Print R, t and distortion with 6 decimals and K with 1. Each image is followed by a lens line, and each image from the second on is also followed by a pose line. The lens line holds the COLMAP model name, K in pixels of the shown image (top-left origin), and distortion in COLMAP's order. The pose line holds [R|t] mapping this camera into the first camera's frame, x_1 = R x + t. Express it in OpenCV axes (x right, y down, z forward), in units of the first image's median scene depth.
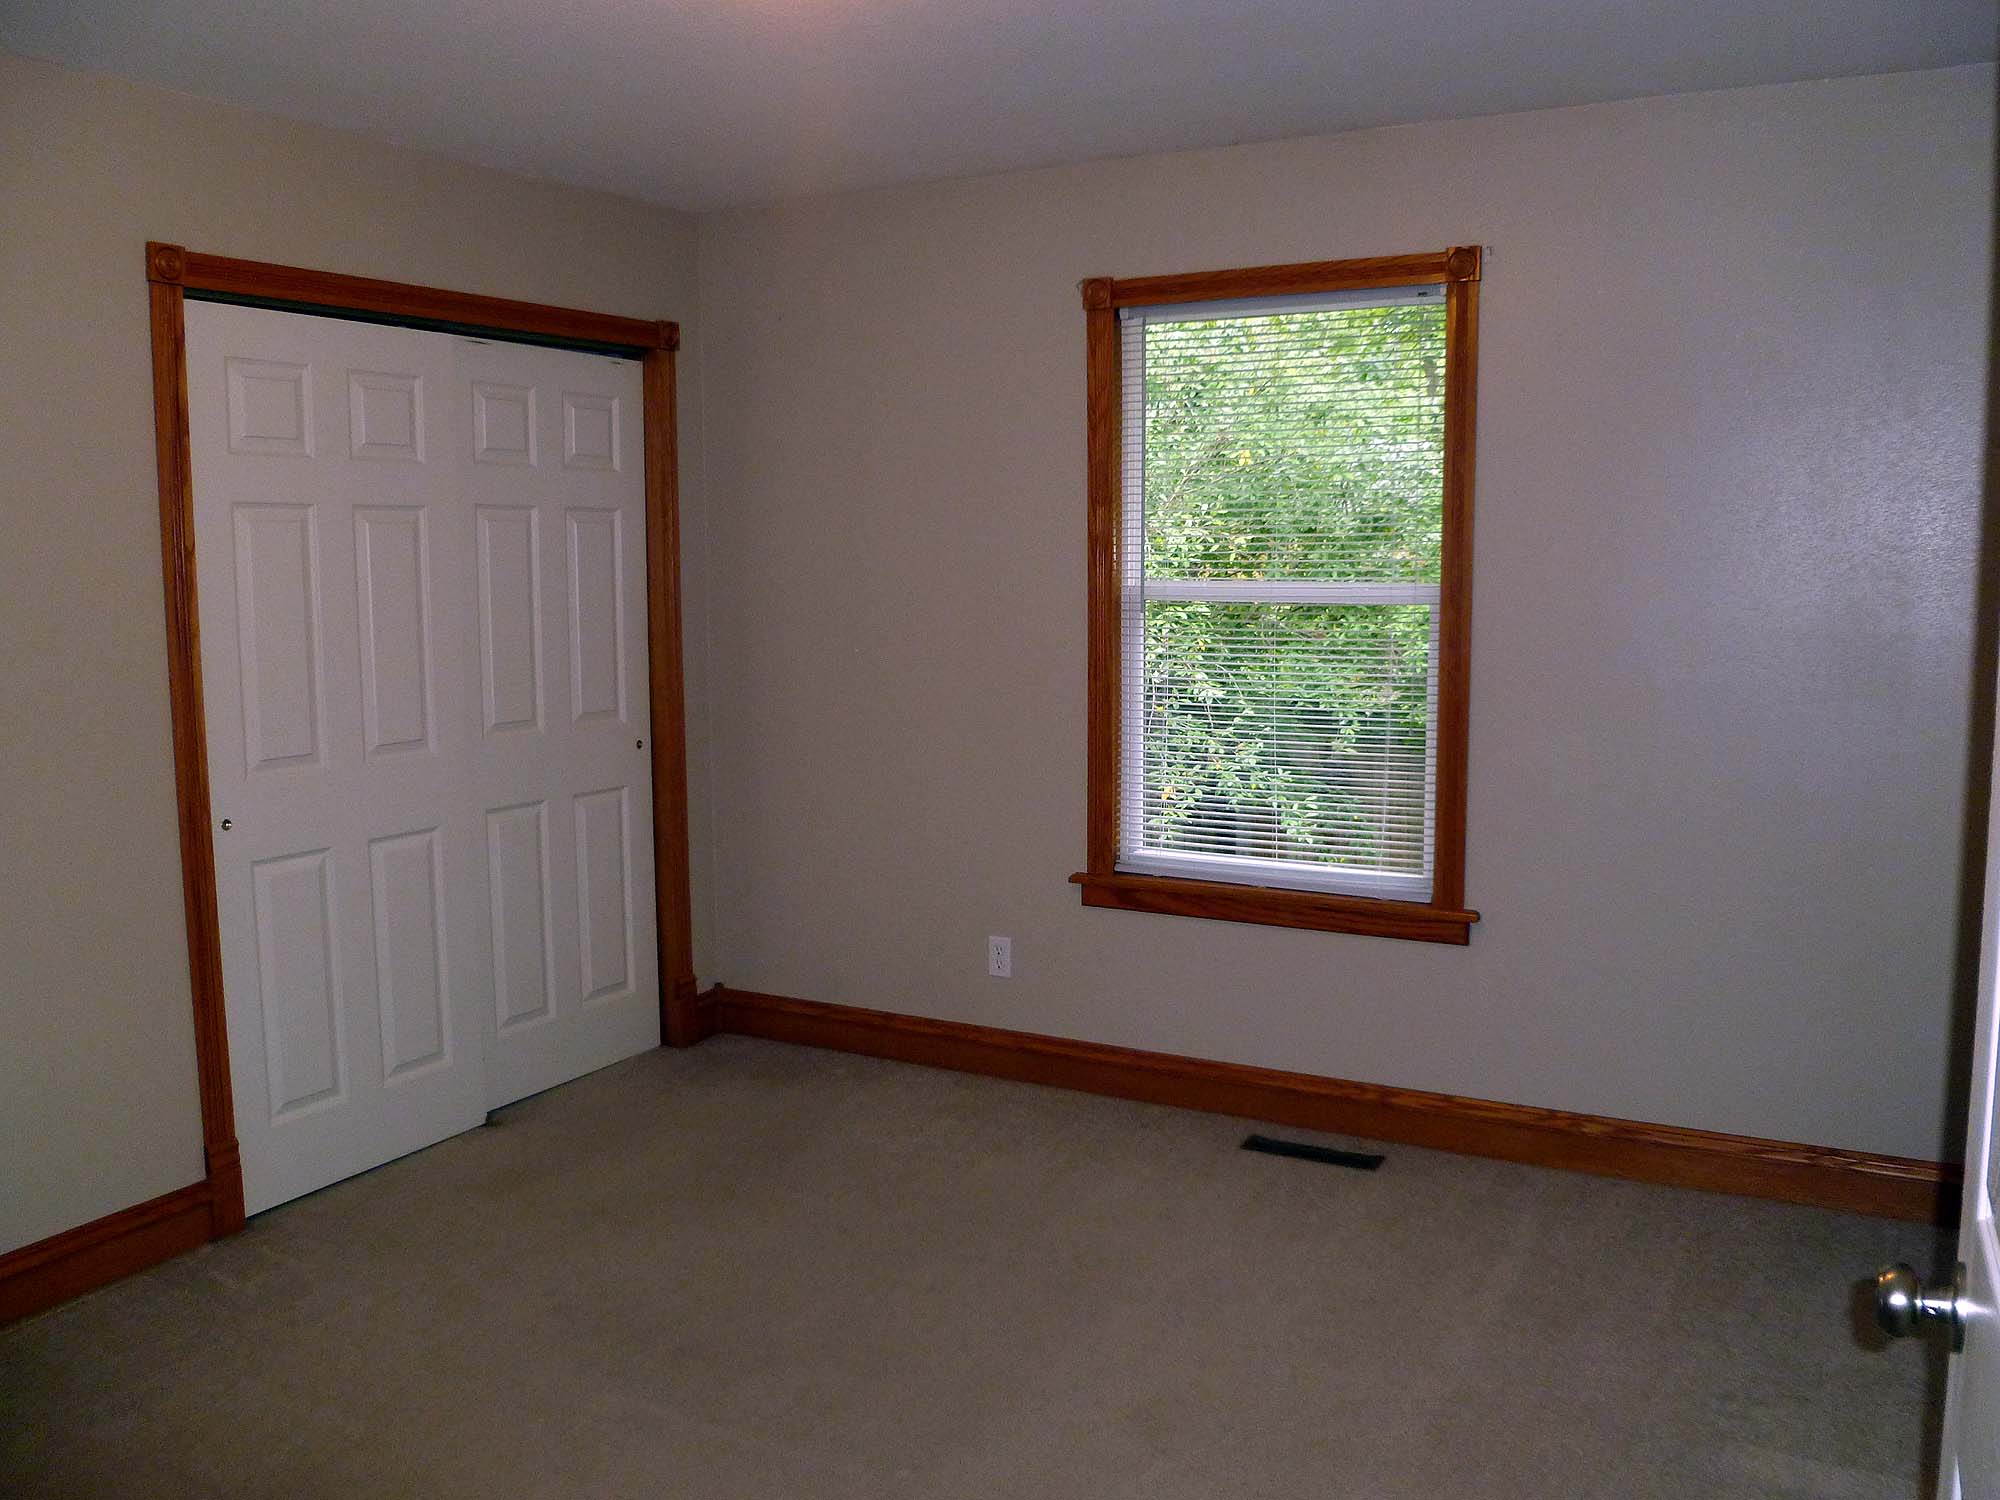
lens RADIAL K [[1661.6, 0, 1000.0], [0, 1661.6, 750.0], [0, 0, 1]] dist [-0.076331, 0.019751]
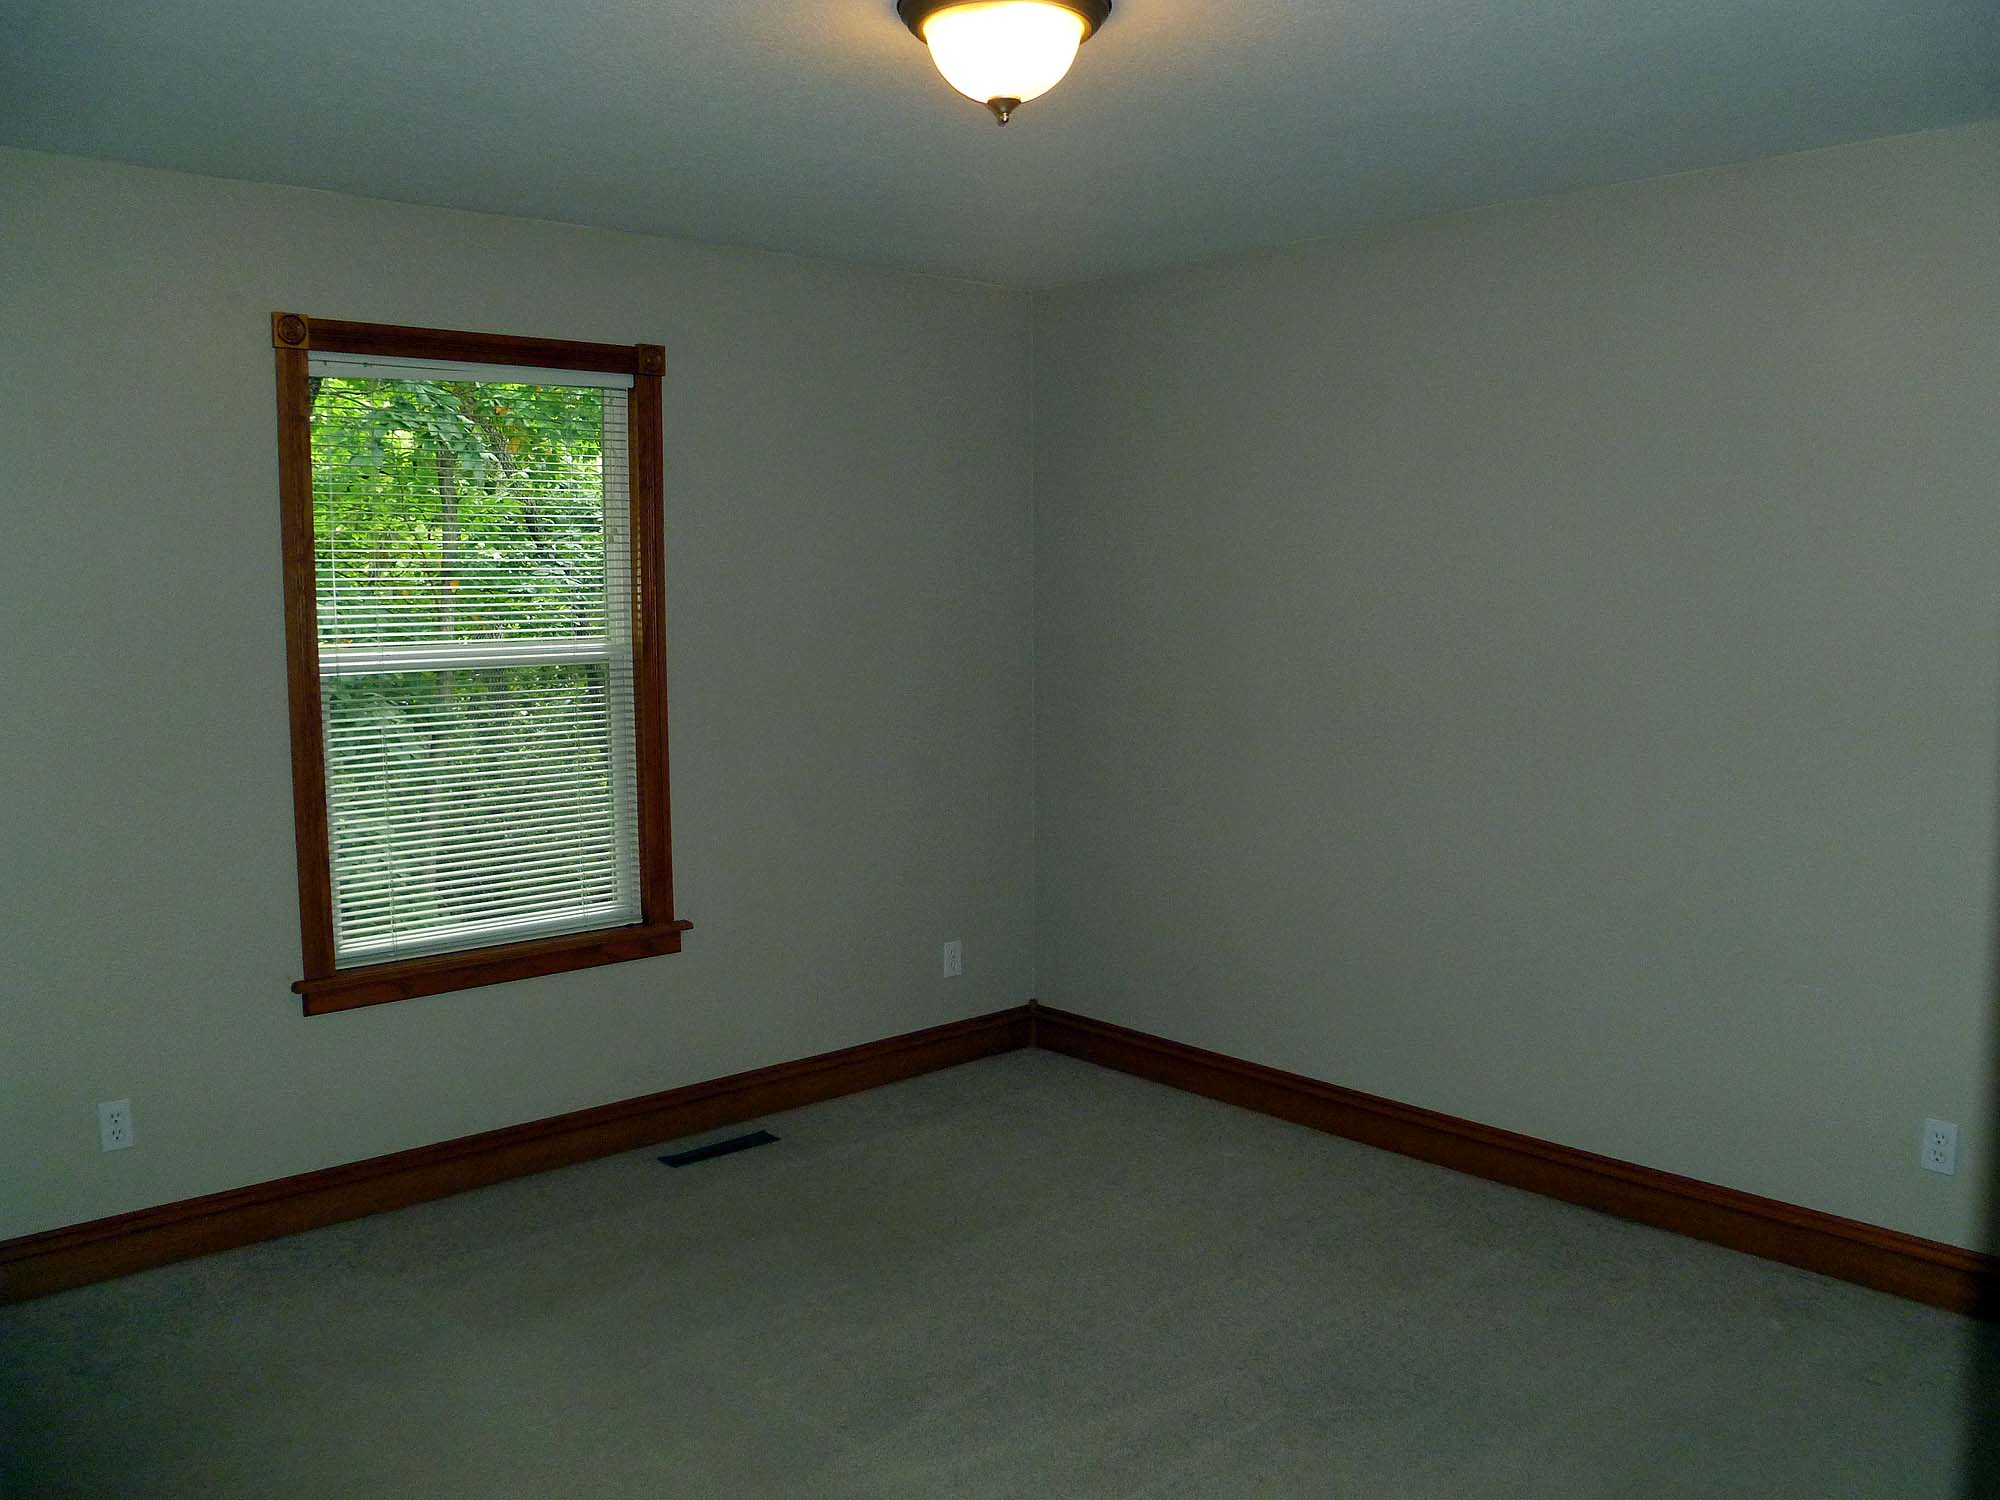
lens RADIAL K [[1661.6, 0, 1000.0], [0, 1661.6, 750.0], [0, 0, 1]] dist [-0.076331, 0.019751]
pose [[0.318485, -0.081131, 0.944449, -0.719280], [0.125926, 0.991121, 0.042676, -0.041829], [-0.939526, 0.105339, 0.325874, 0.401756]]
